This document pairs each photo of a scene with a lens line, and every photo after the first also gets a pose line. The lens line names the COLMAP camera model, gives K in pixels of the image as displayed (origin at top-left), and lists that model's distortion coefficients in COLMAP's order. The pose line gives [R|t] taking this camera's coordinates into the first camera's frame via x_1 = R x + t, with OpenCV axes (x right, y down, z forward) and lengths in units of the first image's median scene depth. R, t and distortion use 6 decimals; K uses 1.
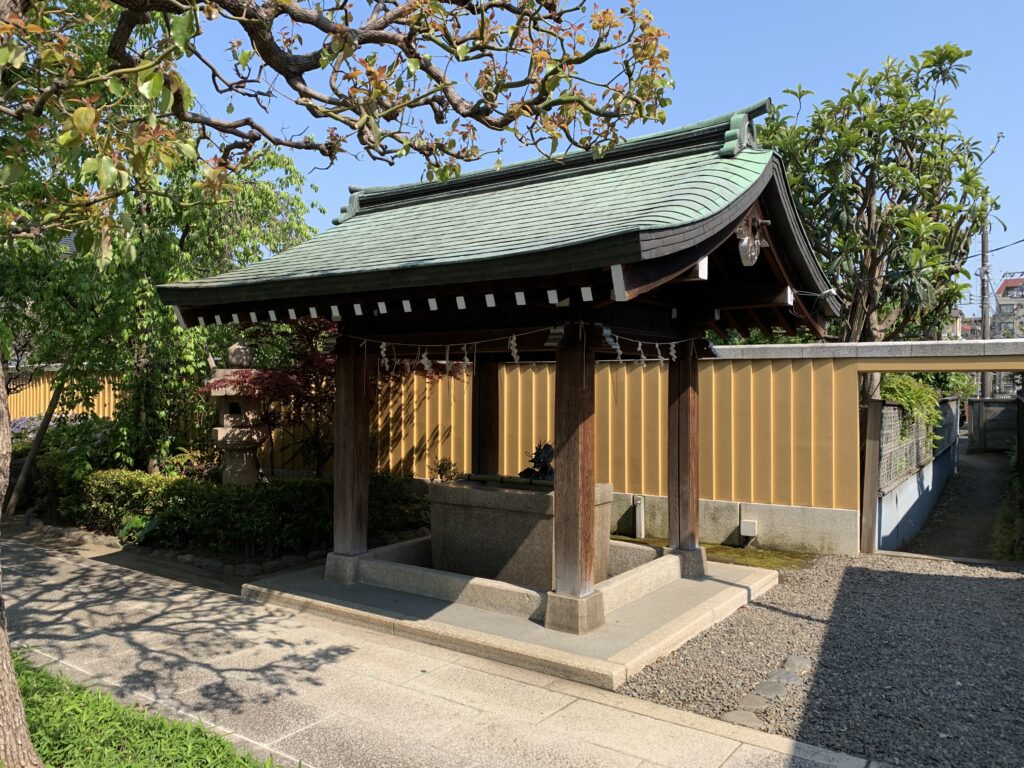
lens RADIAL K [[777.8, 0, 512.0], [0, 777.8, 384.0], [0, 0, 1]] dist [0.001883, -0.001139]
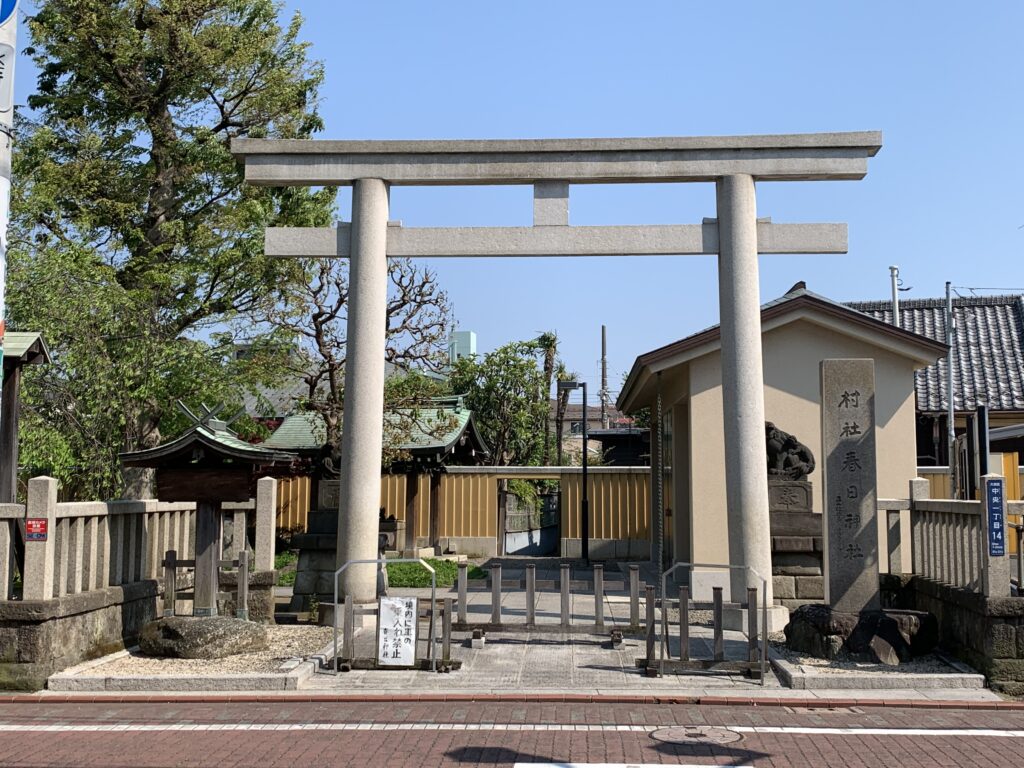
lens RADIAL K [[1159.8, 0, 512.0], [0, 1159.8, 384.0], [0, 0, 1]] dist [0.006777, 0.001987]
pose [[0.916463, 0.041209, 0.397991, -0.862855], [-0.005761, 0.995938, -0.089857, 0.012724], [-0.400077, 0.080058, 0.912978, -2.098922]]
